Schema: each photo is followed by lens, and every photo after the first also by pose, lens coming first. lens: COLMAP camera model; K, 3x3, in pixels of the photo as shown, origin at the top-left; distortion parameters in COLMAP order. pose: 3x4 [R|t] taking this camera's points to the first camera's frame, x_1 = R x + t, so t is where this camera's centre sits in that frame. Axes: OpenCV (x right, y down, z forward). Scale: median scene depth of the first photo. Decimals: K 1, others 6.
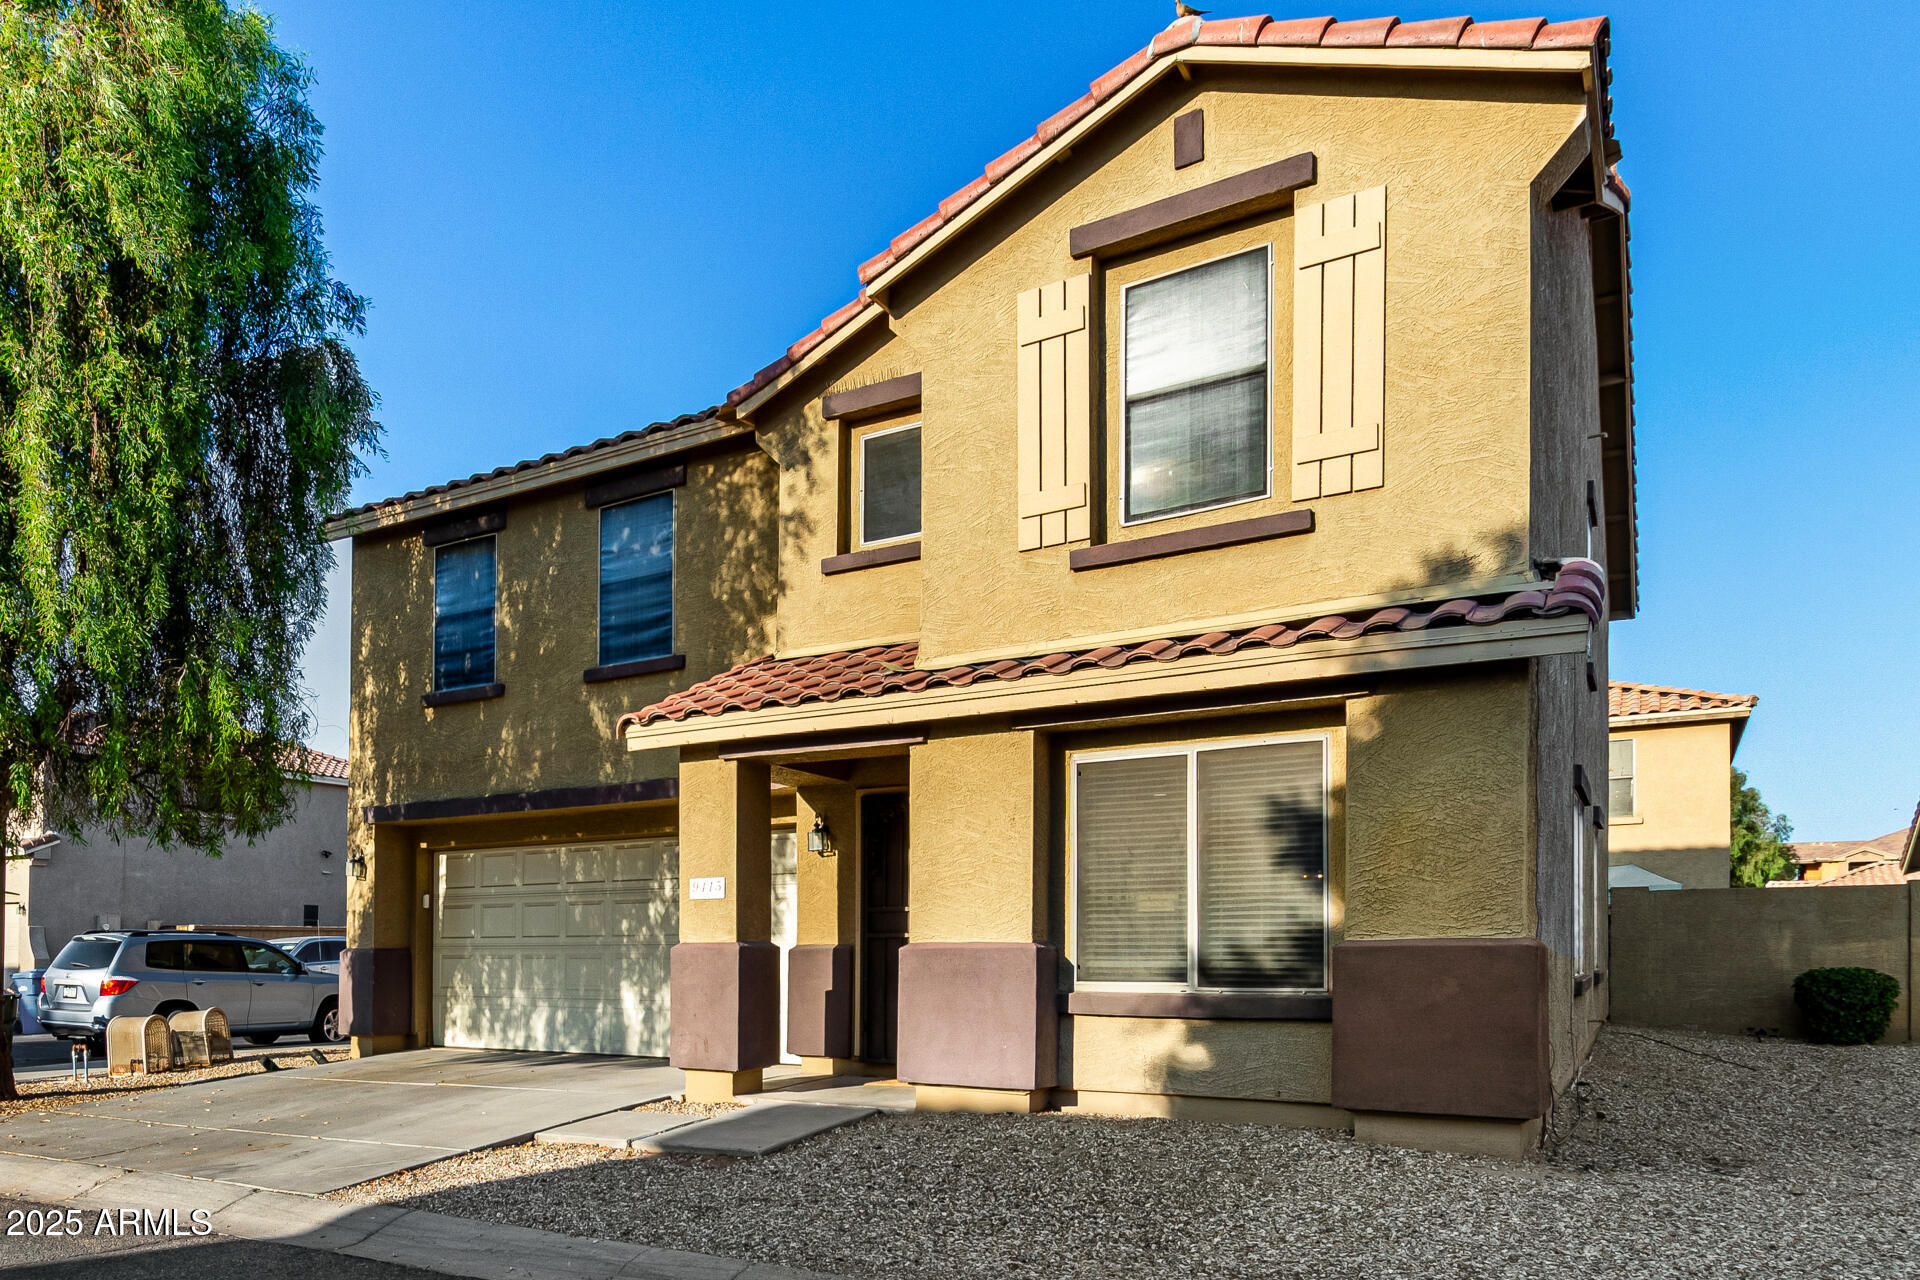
lens RADIAL K [[976.9, 0, 932.7], [0, 976.9, 687.9], [0, 0, 1]] dist [0.011571, 0.000893]
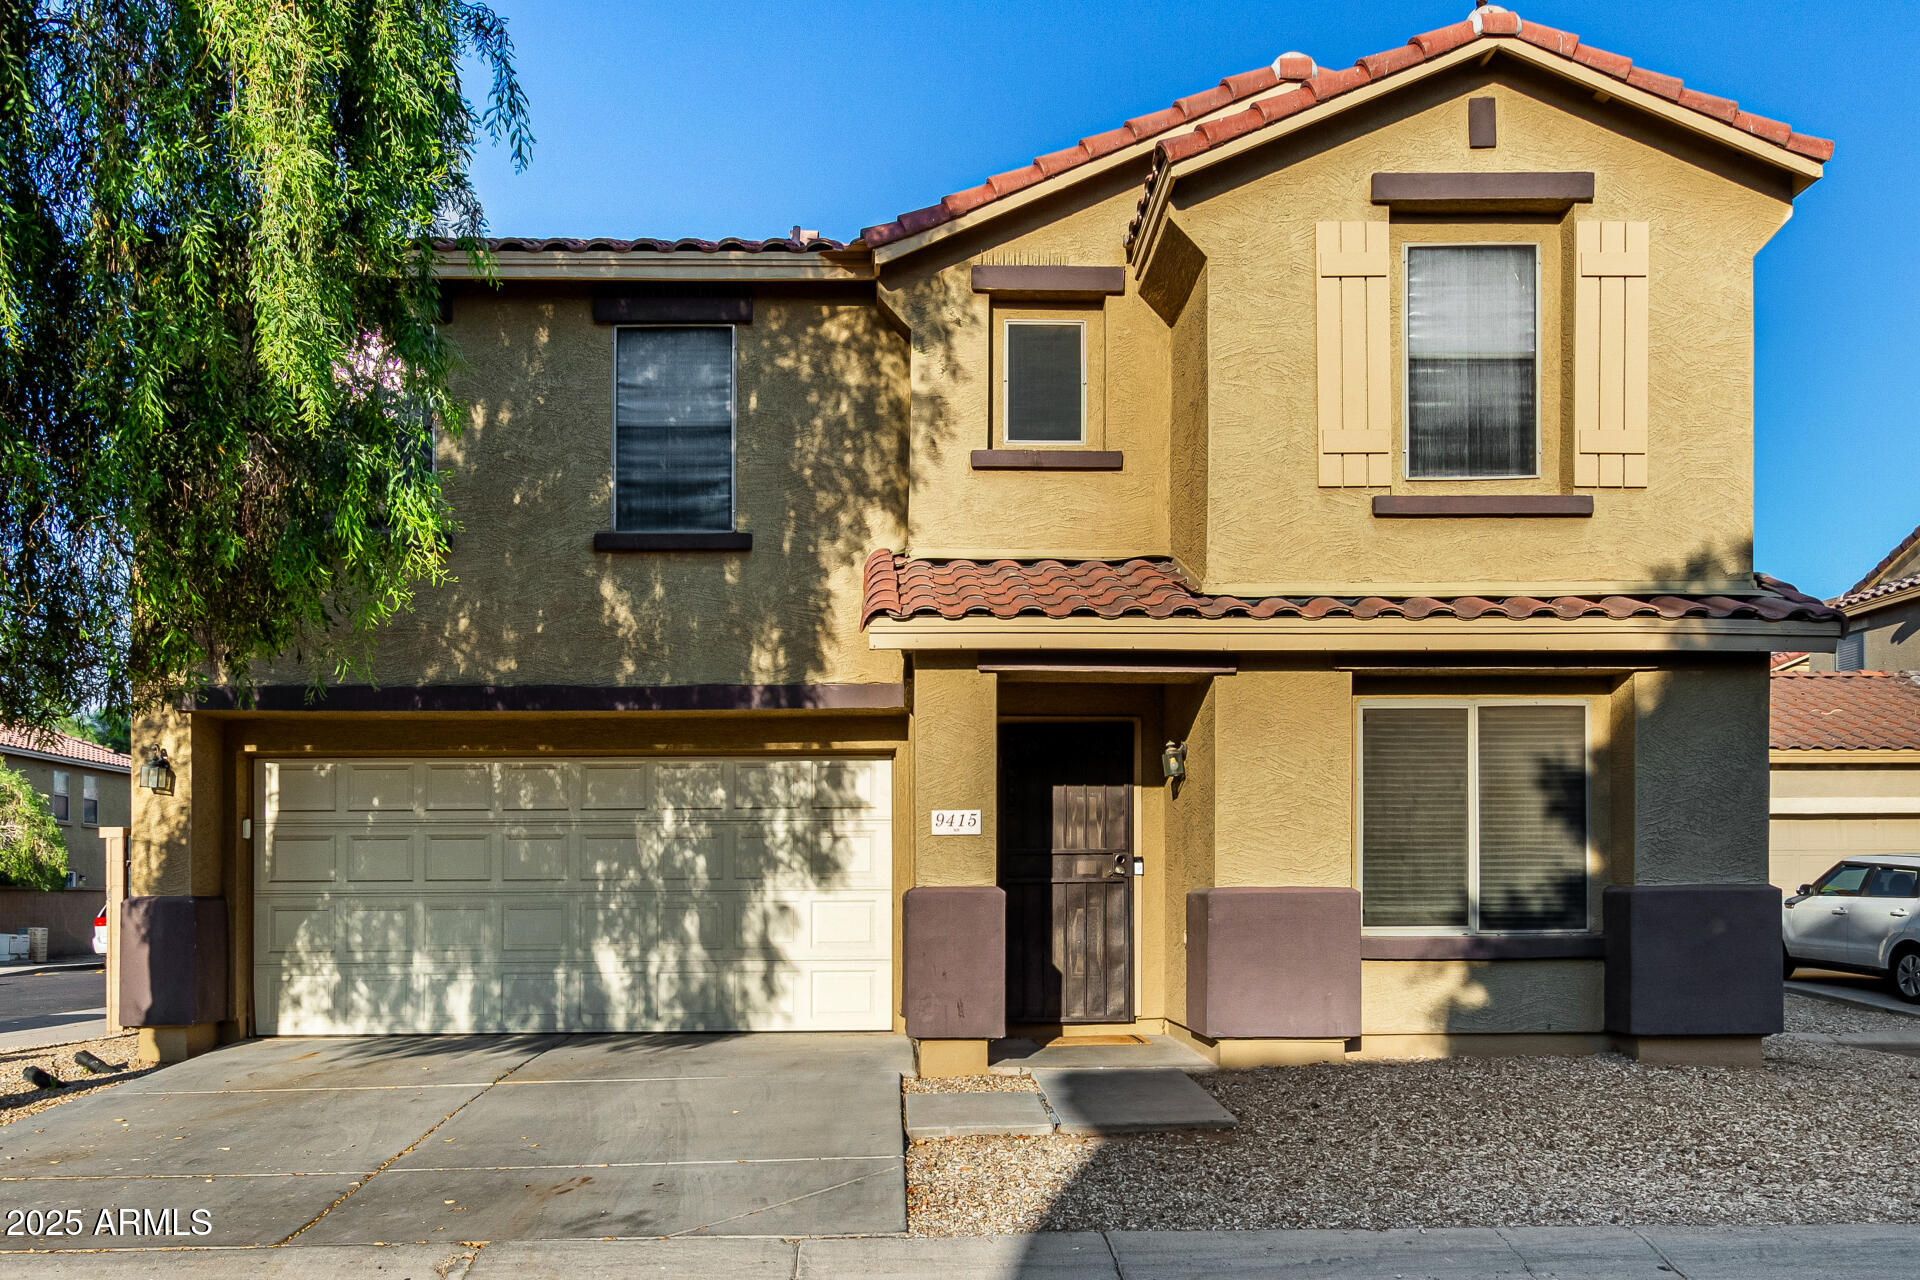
lens RADIAL K [[1023.8, 0, 958.5], [0, 1023.8, 645.0], [0, 0, 1]] dist [0.011889, 0.000409]
pose [[0.896097, 0.104999, 0.431260, -0.636737], [-0.111806, 0.993684, -0.009615, 0.064645], [-0.429546, -0.039602, 0.902176, 0.222342]]
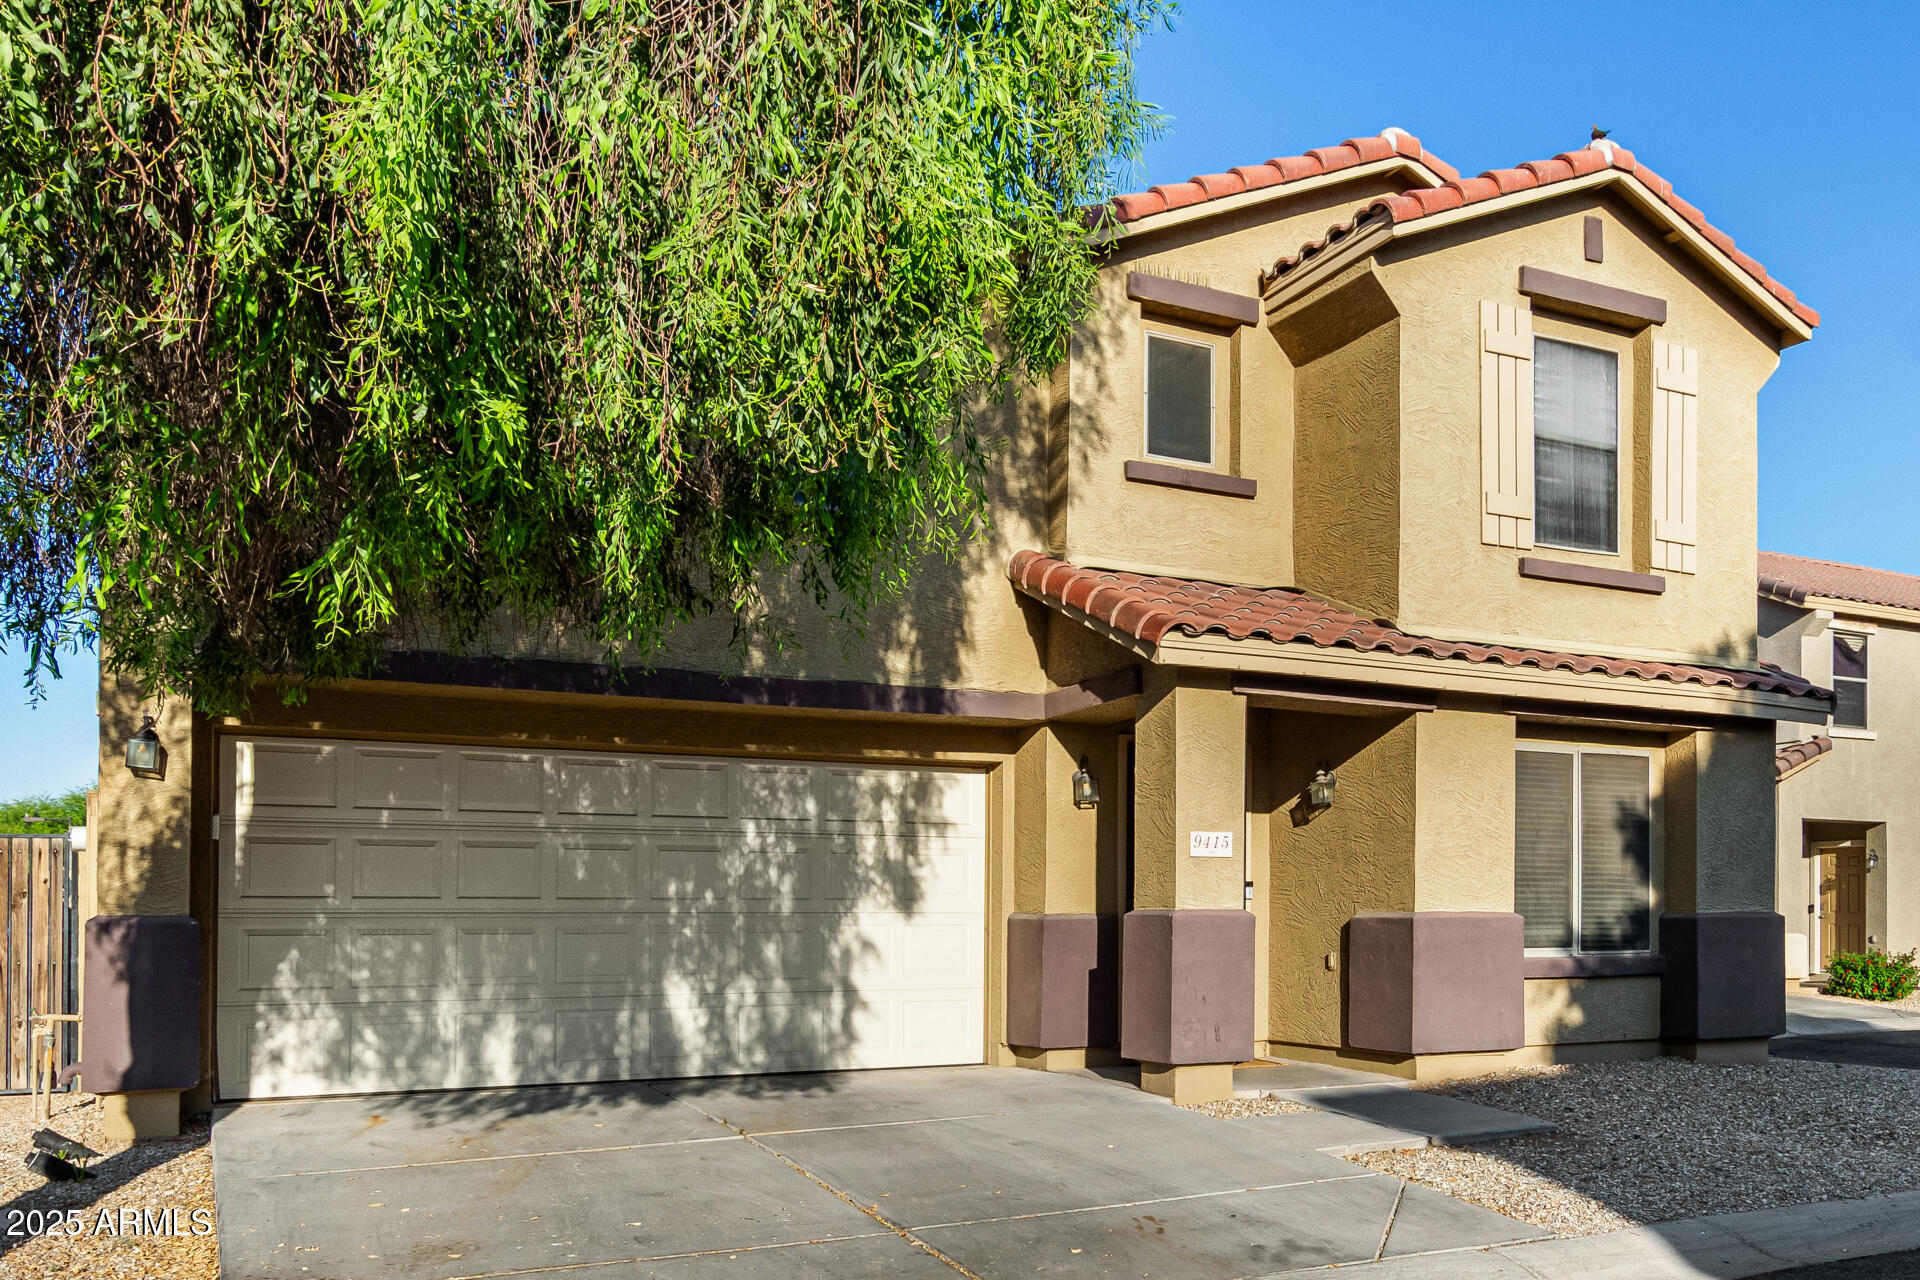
lens RADIAL K [[1122.3, 0, 971.9], [0, 1122.3, 637.5], [0, 0, 1]] dist [0.009609, -0.005893]
pose [[0.696436, 0.179629, 0.694773, -1.082463], [-0.181076, 0.980824, -0.072076, 0.142297], [-0.694398, -0.075610, 0.715608, 0.490144]]
